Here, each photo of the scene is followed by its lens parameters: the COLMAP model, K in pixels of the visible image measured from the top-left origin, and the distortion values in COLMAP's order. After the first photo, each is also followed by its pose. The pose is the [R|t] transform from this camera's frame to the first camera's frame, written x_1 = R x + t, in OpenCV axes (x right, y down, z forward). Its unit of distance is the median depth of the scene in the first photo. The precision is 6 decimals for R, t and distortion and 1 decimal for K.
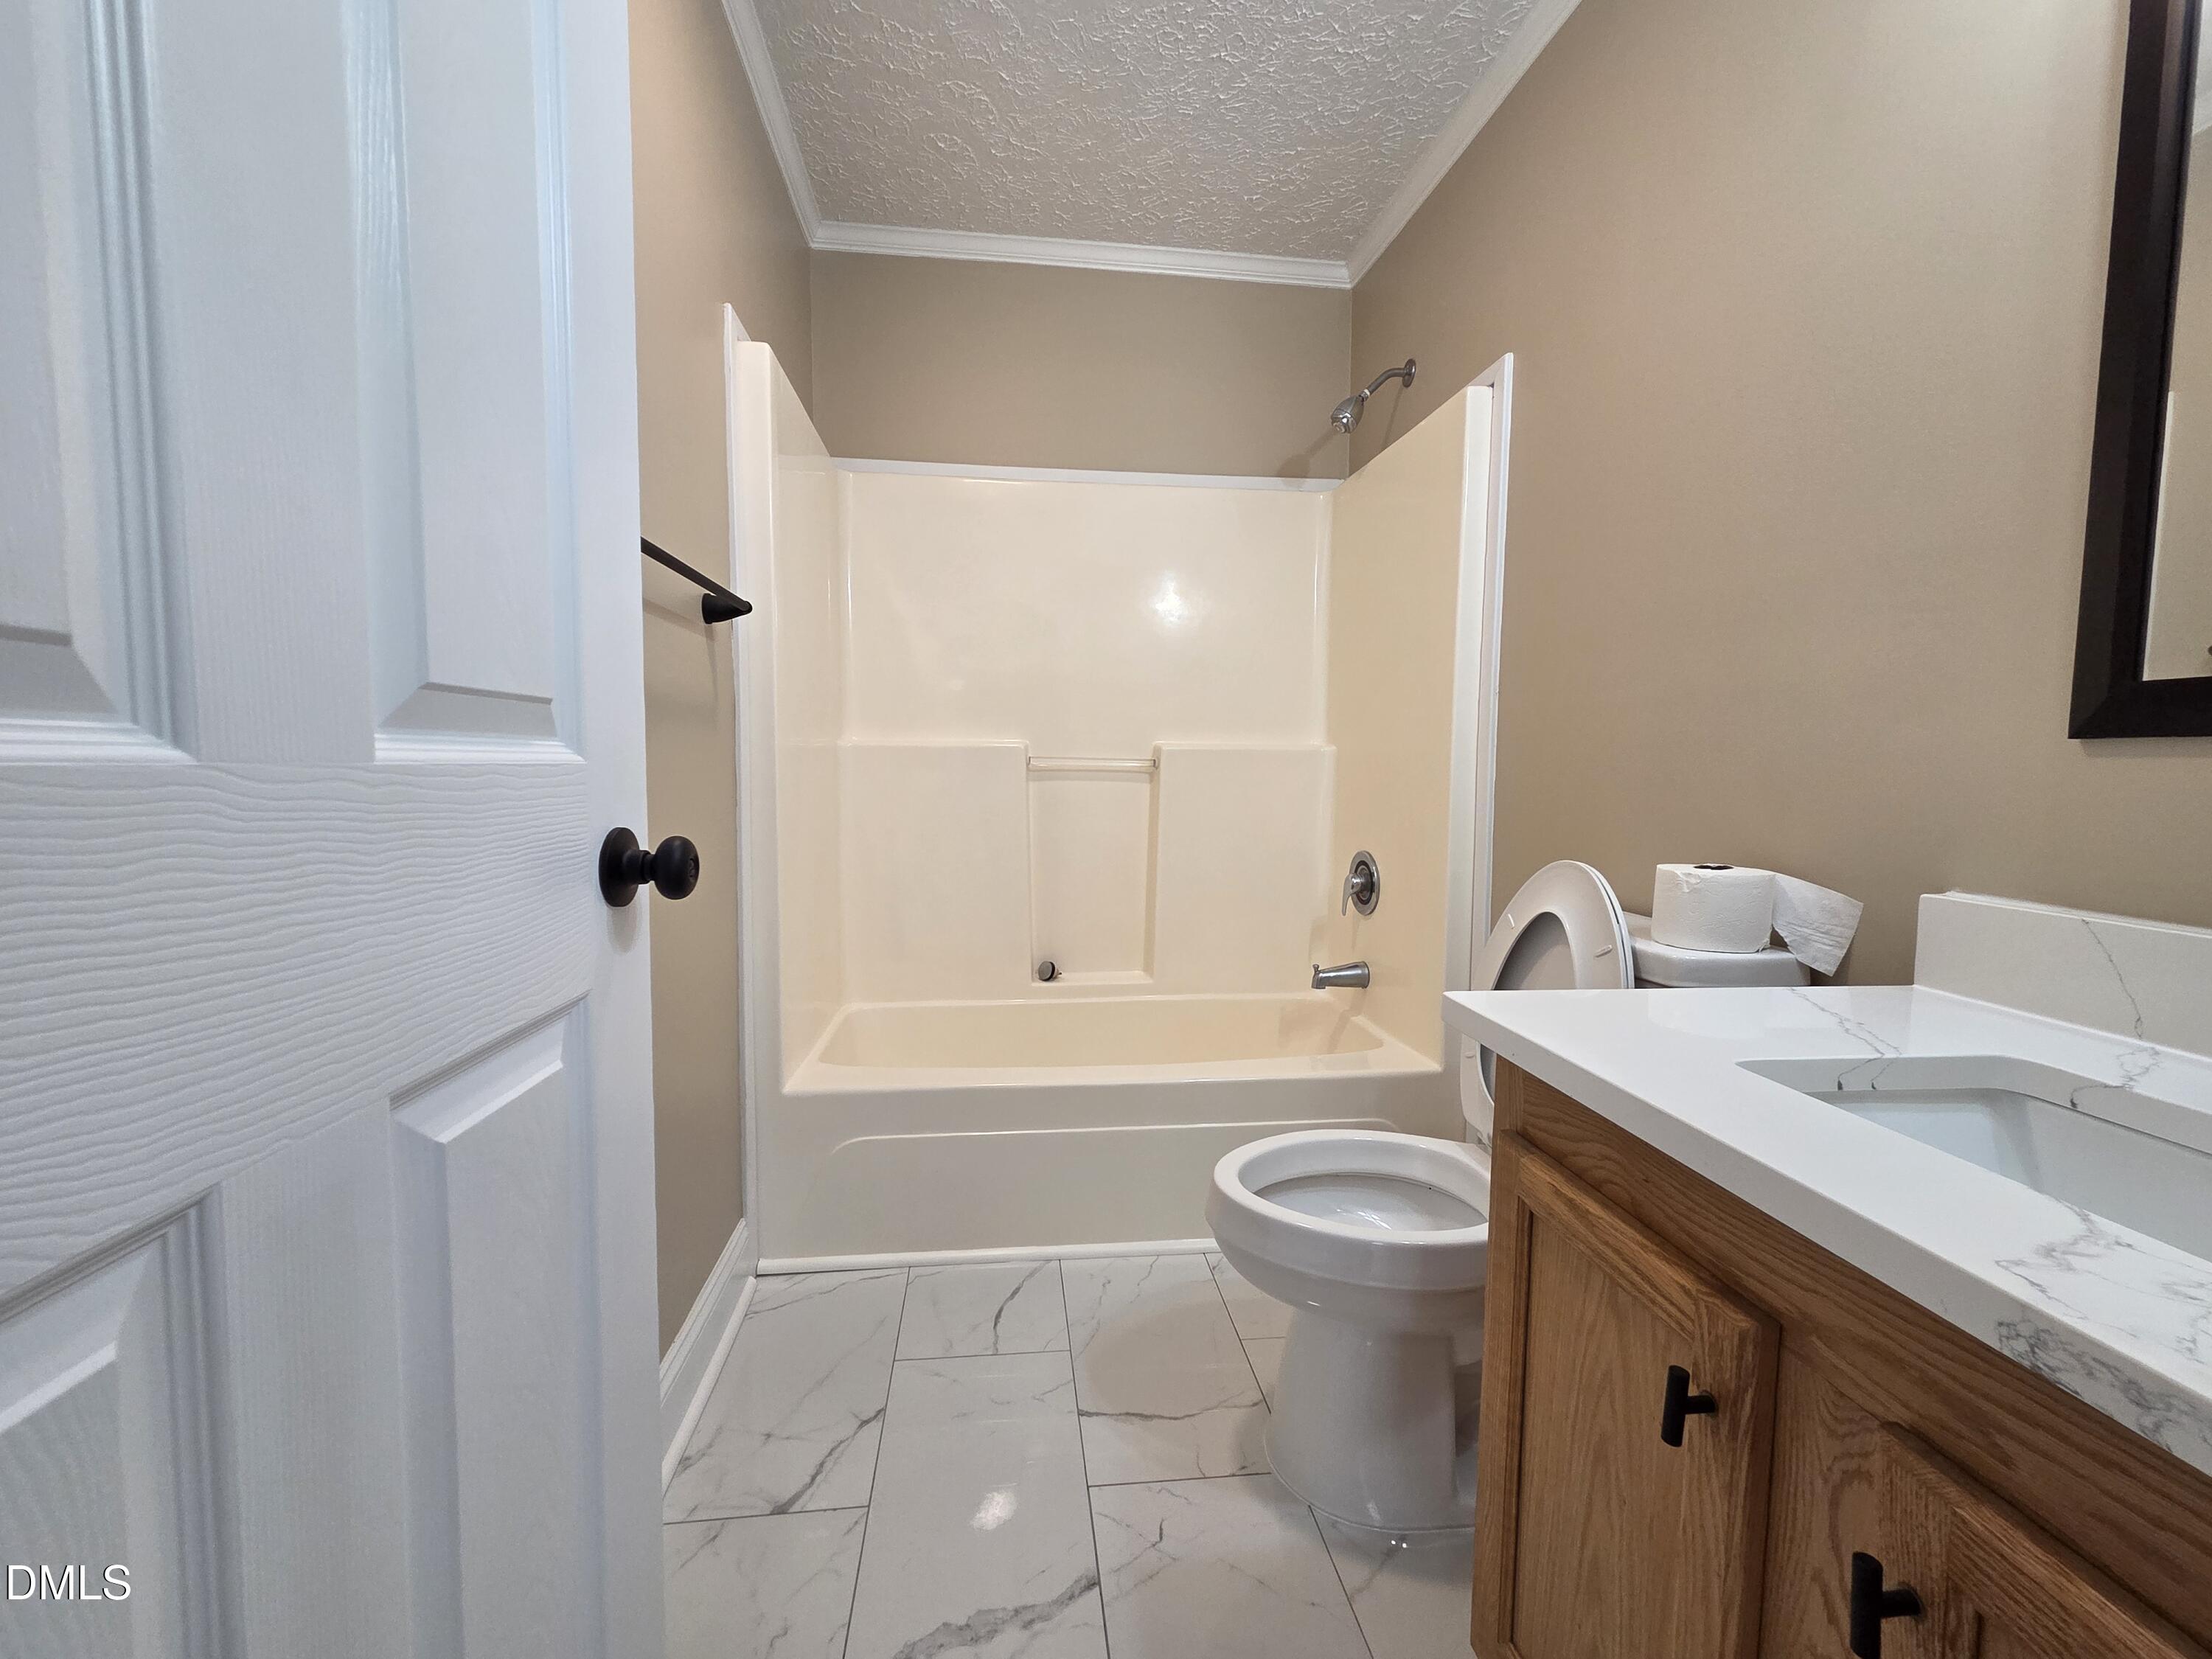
lens RADIAL K [[905.7, 0, 1096.4], [0, 905.7, 831.3], [0, 0, 1]] dist [0.003353, -0.000459]
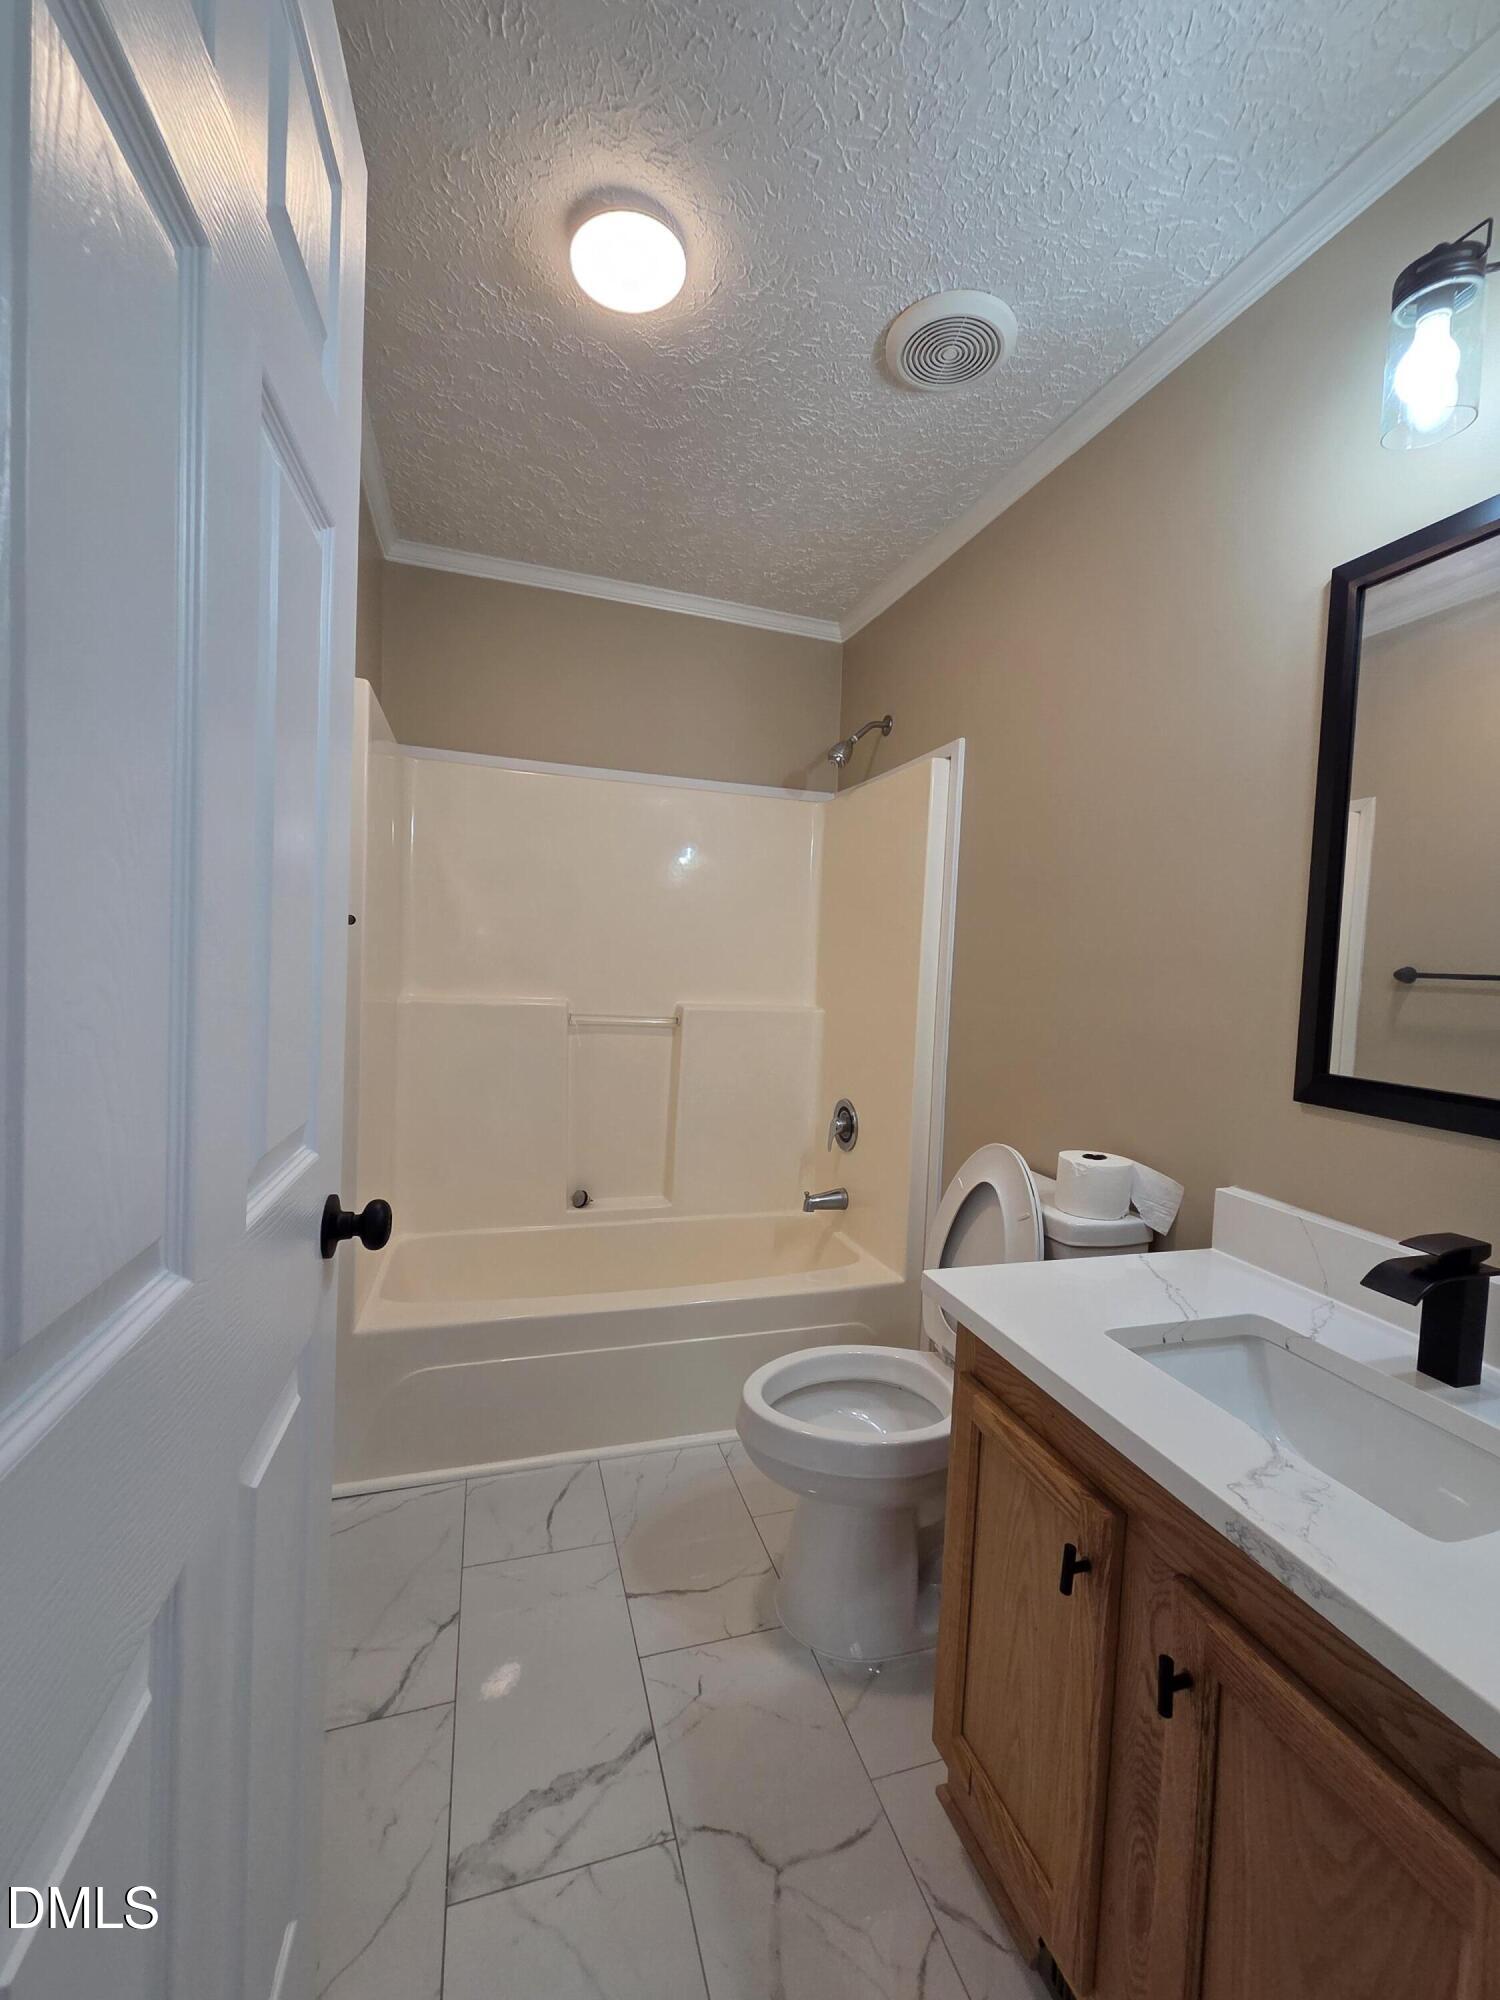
lens RADIAL K [[818.9, 0, 761.4], [0, 818.9, 1001.5], [0, 0, 1]] dist [0.003353, -0.000459]
pose [[0.978100, 0.027265, 0.206342, -0.089666], [-0.022203, 0.999394, -0.026810, -0.131740], [-0.206947, 0.021641, 0.978113, -0.134391]]
